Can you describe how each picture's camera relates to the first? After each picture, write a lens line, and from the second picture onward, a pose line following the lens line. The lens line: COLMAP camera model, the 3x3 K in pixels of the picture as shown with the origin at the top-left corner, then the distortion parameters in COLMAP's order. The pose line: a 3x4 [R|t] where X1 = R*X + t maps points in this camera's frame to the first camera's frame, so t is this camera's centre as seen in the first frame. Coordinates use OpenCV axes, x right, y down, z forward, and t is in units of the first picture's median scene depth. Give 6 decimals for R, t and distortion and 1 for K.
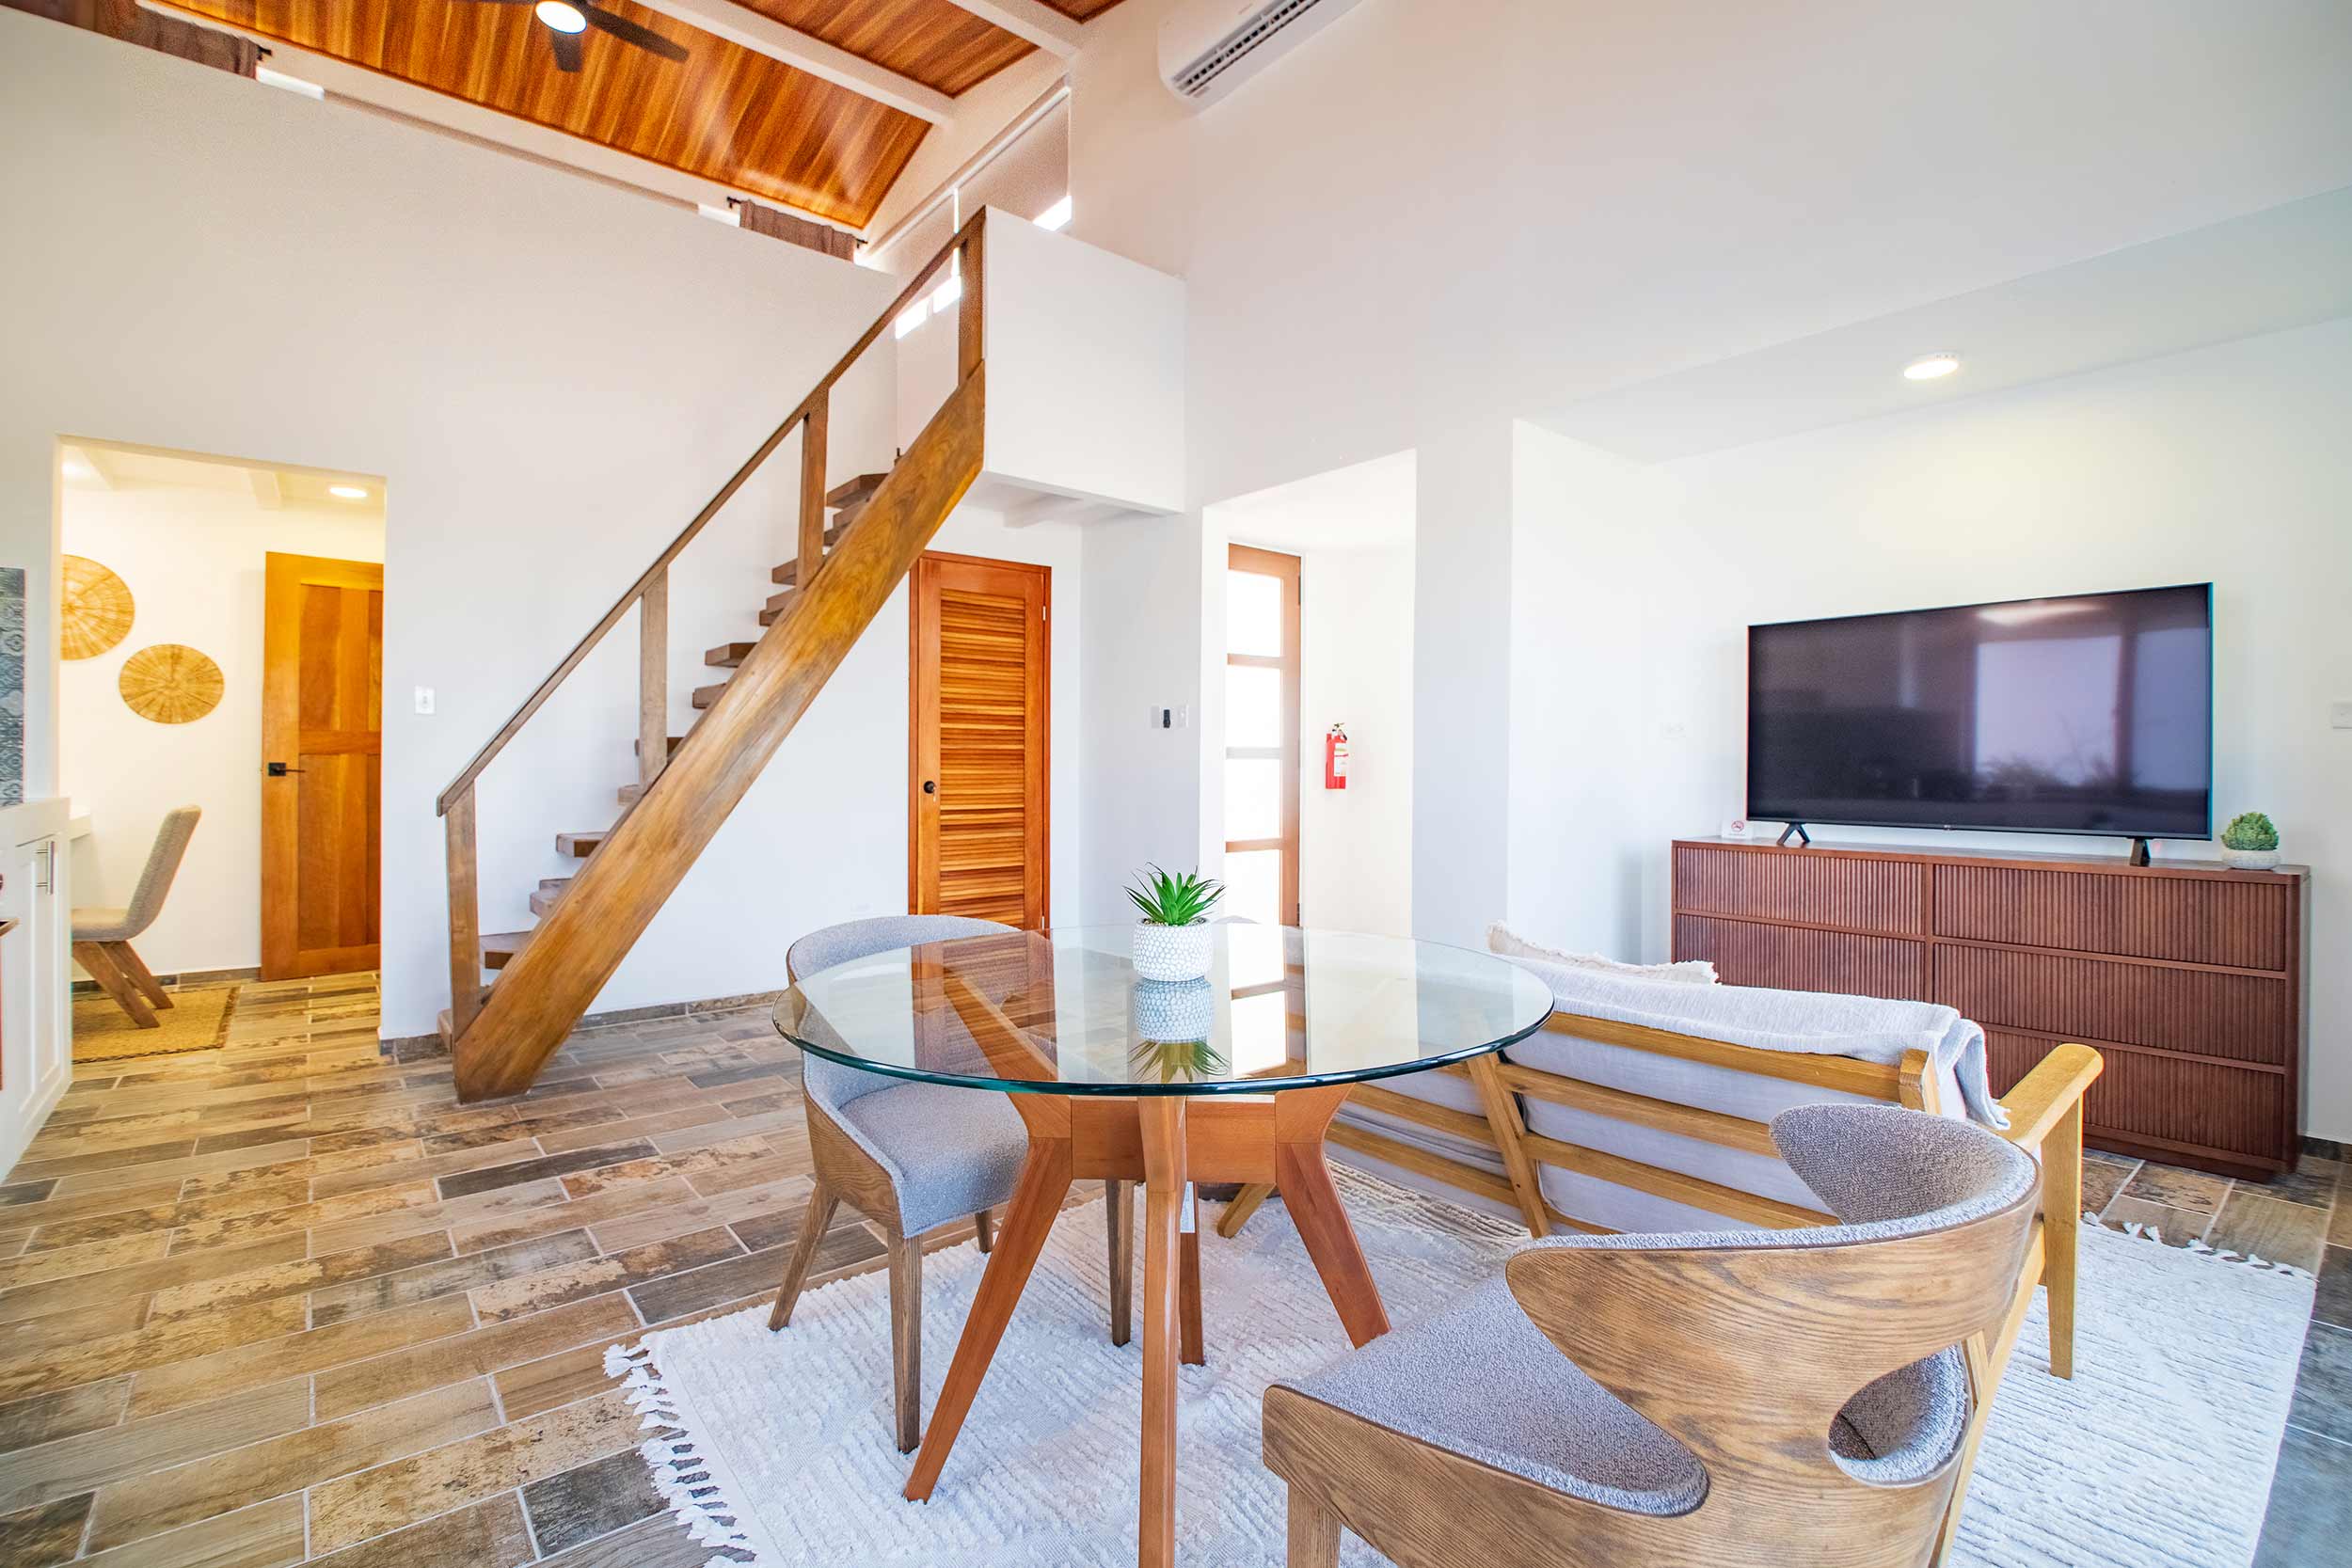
lens RADIAL K [[1056.9, 0, 1152.4], [0, 1056.9, 778.5], [0, 0, 1]] dist [-0.017069, -0.002548]
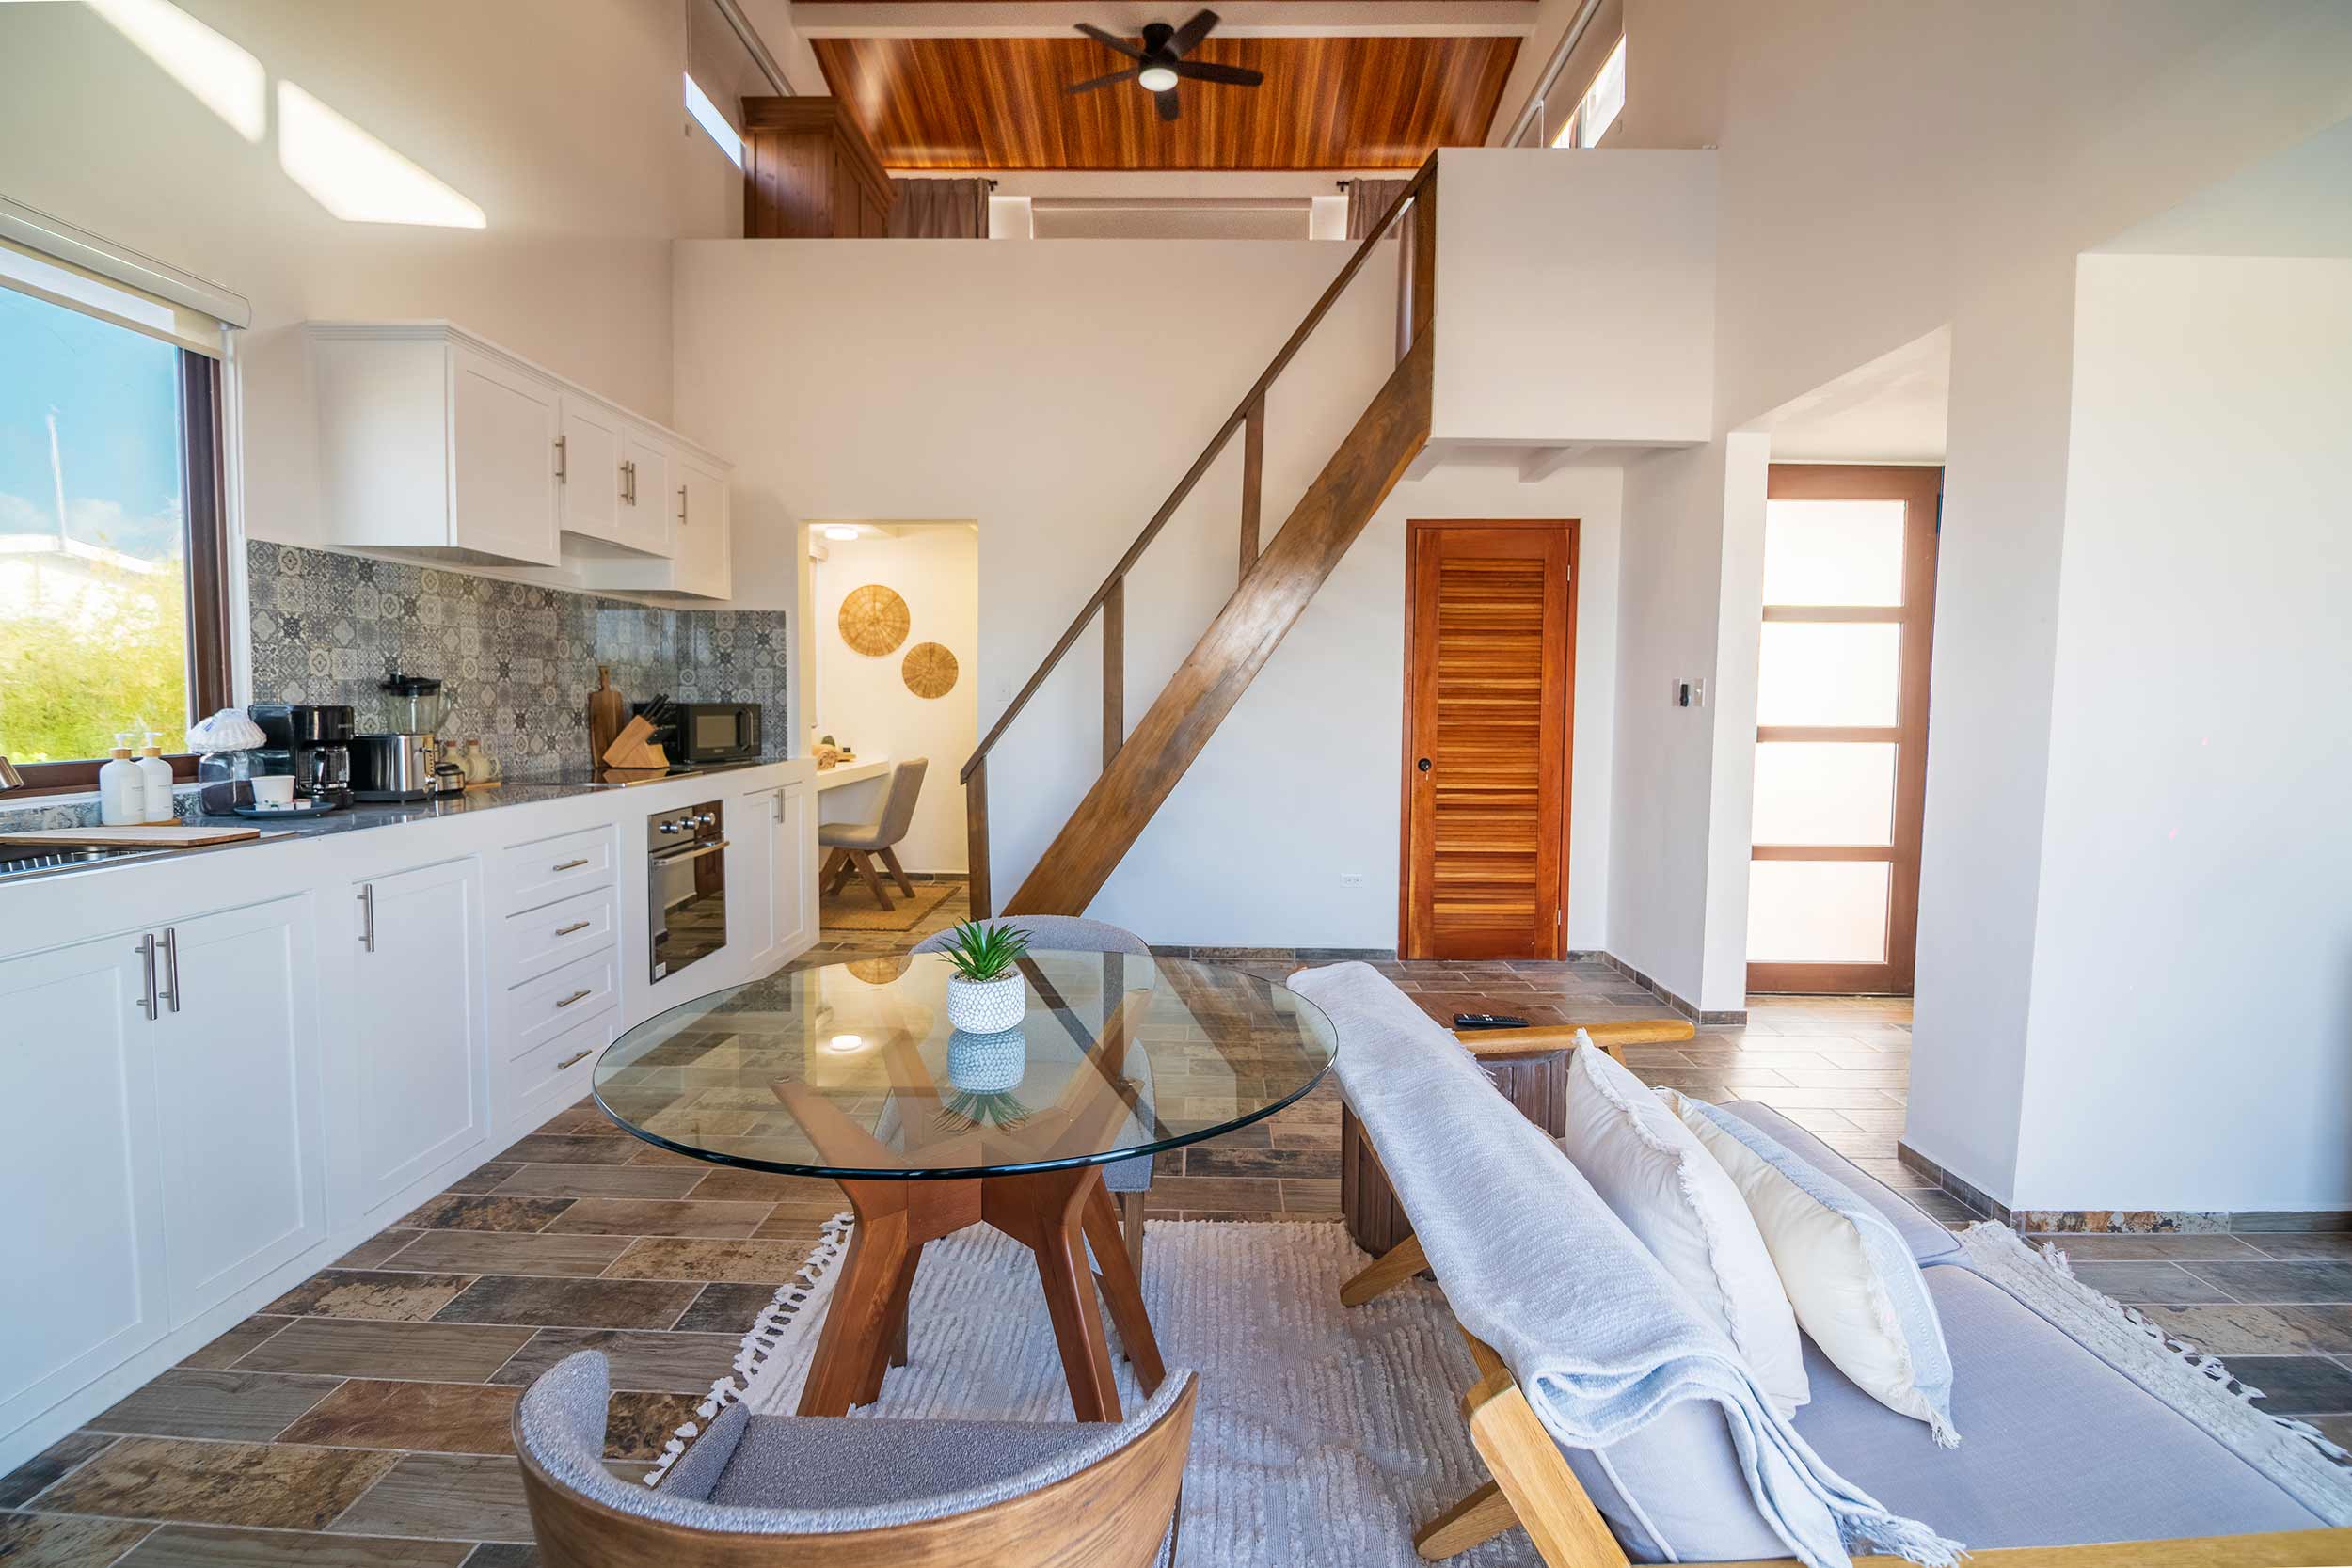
lens RADIAL K [[1056.9, 0, 1150.6], [0, 1056.9, 780.6], [0, 0, 1]] dist [-0.017069, -0.002548]
pose [[0.763287, 0.050065, -0.644116, 0.218728], [-0.013586, 0.998016, 0.061472, -0.032717], [0.645916, -0.038170, 0.762453, 0.087063]]
